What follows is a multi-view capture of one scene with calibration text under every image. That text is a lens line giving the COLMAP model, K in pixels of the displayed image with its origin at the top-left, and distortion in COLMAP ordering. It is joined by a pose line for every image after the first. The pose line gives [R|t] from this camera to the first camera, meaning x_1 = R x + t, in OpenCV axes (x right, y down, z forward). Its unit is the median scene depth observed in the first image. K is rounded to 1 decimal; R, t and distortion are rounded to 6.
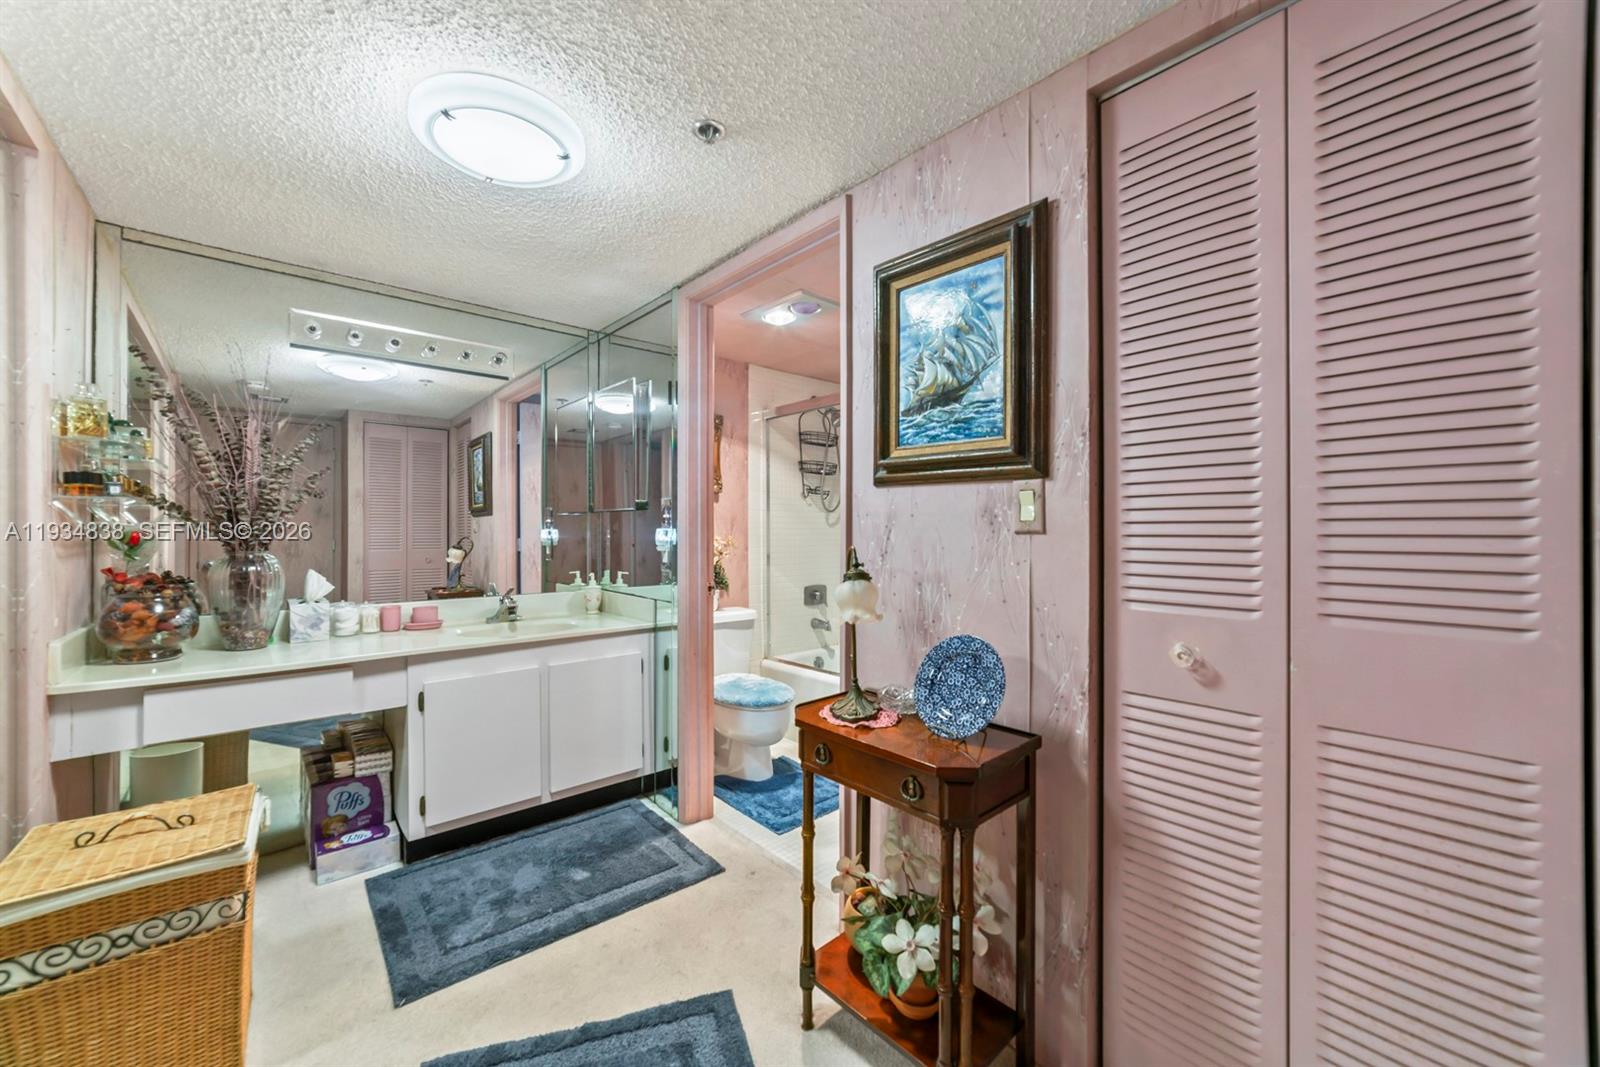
lens RADIAL K [[633.1, 0, 800.0], [0, 633.1, 533.5], [0, 0, 1]] dist [0.012004, 0.000235]
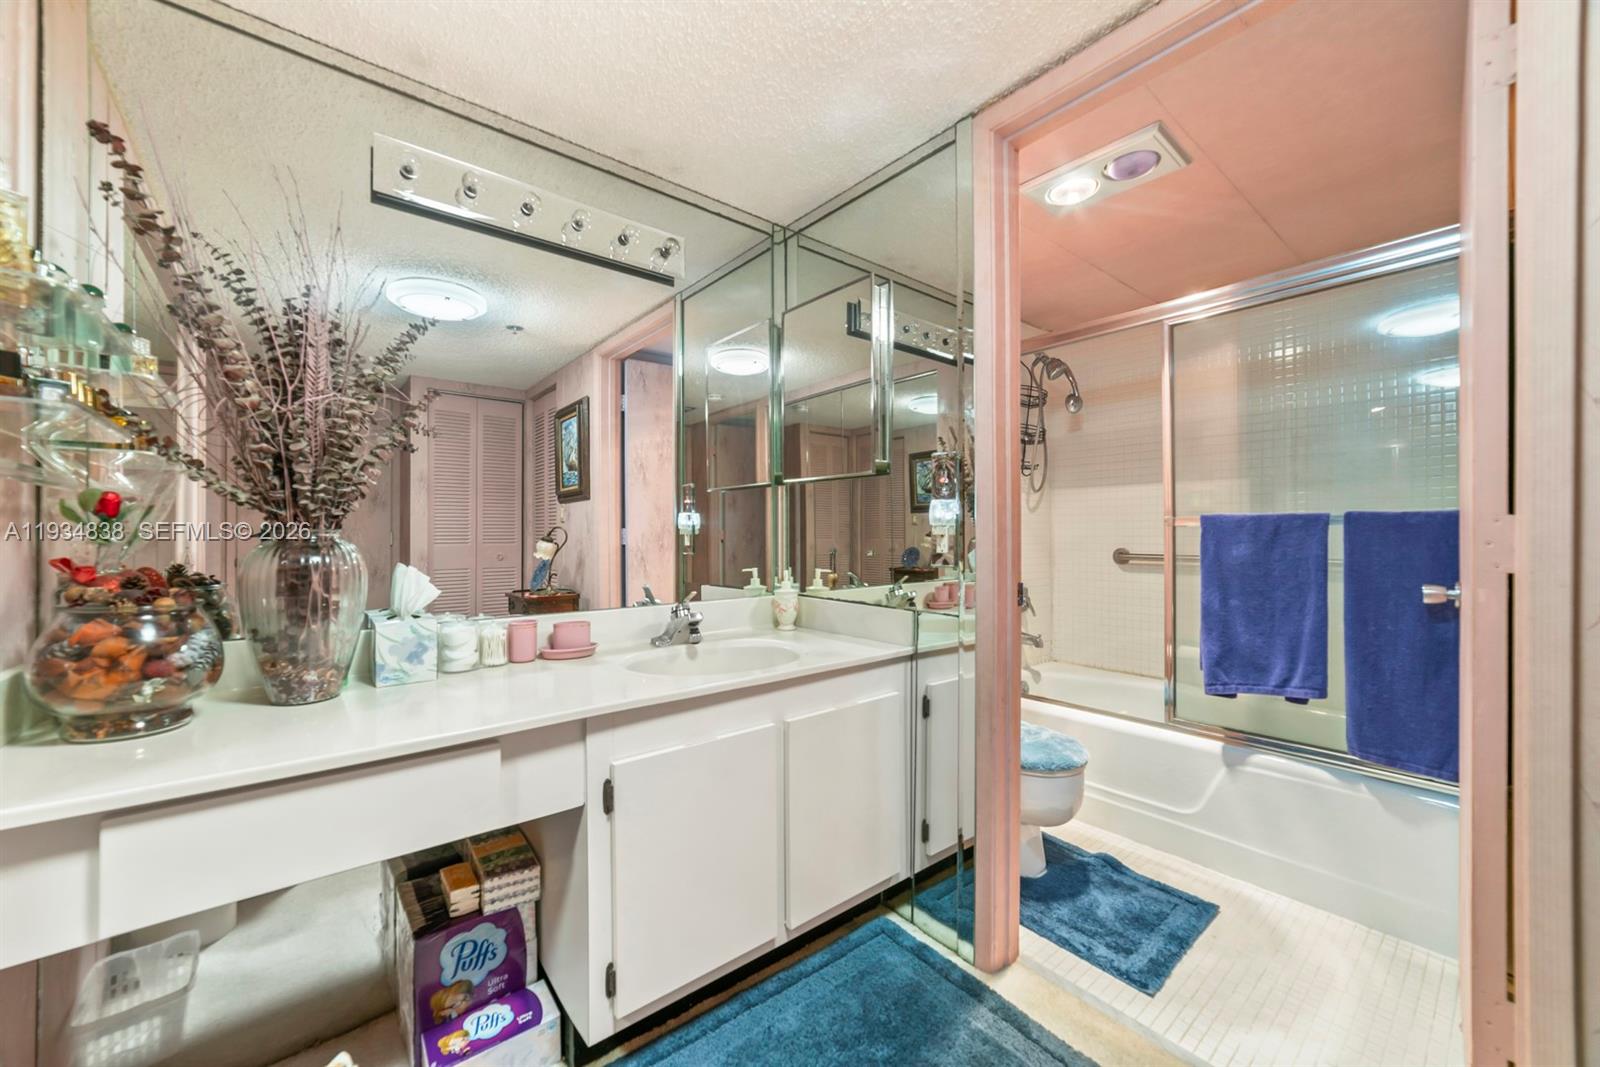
lens RADIAL K [[615.3, 0, 800.0], [0, 615.3, 533.5], [0, 0, 1]] dist [0.000143, 0.000184]
pose [[0.999865, -0.001414, -0.016352, -0.386850], [0.001352, 0.999992, -0.003819, 0.031641], [0.016357, 0.003796, 0.999859, 0.425815]]
